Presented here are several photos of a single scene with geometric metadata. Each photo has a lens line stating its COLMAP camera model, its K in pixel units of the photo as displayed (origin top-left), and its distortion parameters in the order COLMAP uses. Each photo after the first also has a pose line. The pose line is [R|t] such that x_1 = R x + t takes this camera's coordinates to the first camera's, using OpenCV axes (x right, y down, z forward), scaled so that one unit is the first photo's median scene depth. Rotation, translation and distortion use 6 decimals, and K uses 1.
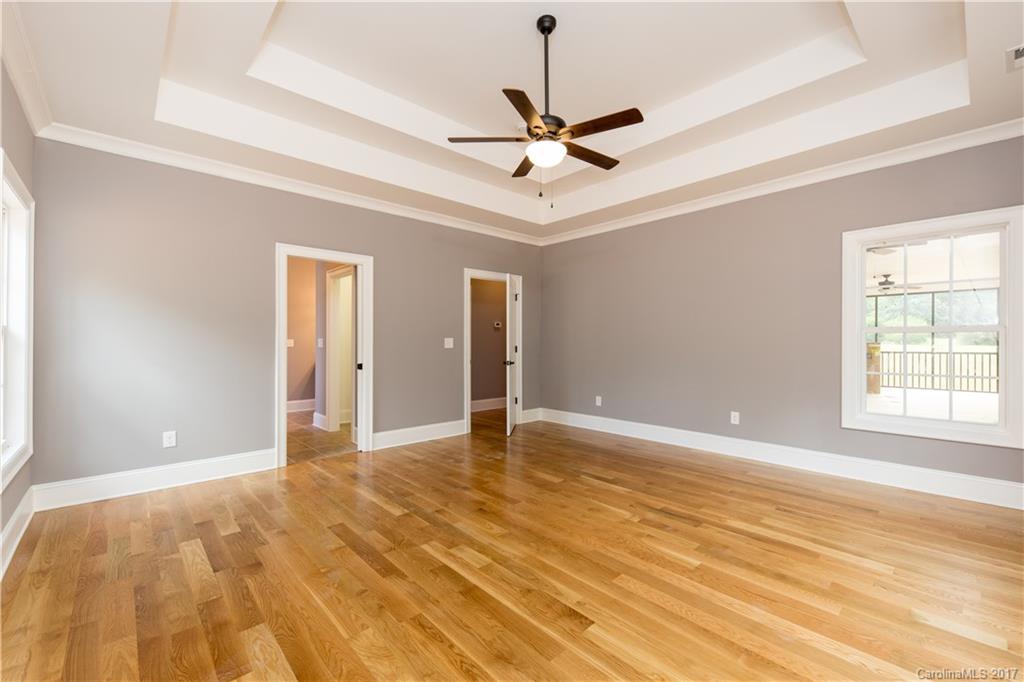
lens RADIAL K [[426.8, 0, 512.0], [0, 426.8, 341.0], [0, 0, 1]] dist [0.000596, 0.000044]
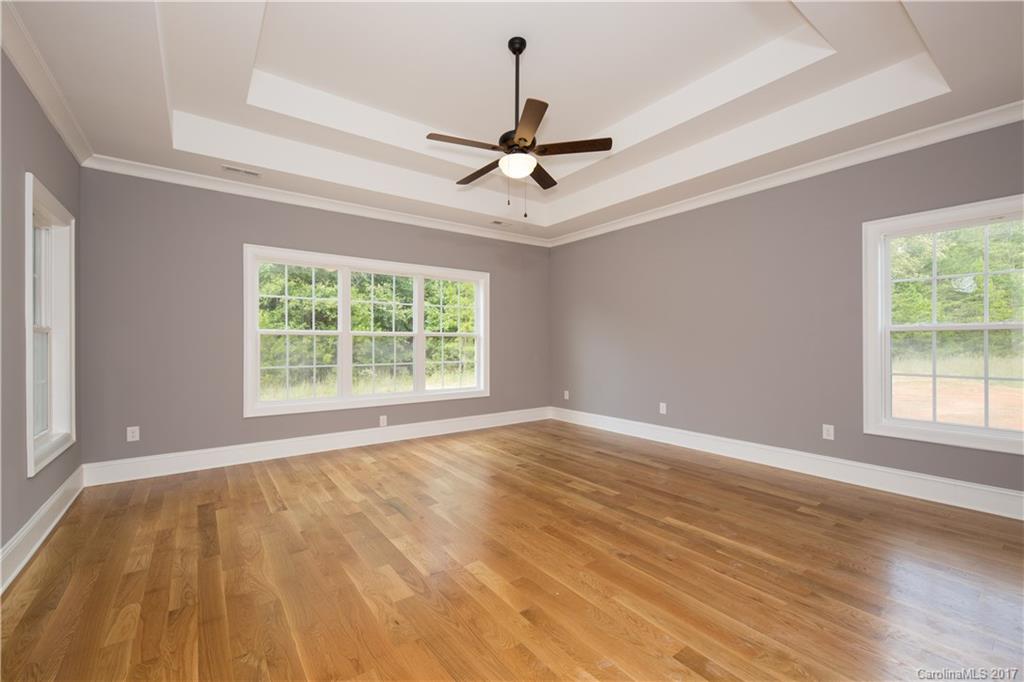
lens RADIAL K [[426.8, 0, 512.0], [0, 426.8, 341.0], [0, 0, 1]] dist [0.000596, 0.000044]
pose [[-0.994326, 0.003708, 0.106312, -0.018124], [0.003378, 0.999989, -0.003281, 0.003984], [-0.106323, -0.002904, -0.994327, 2.157888]]
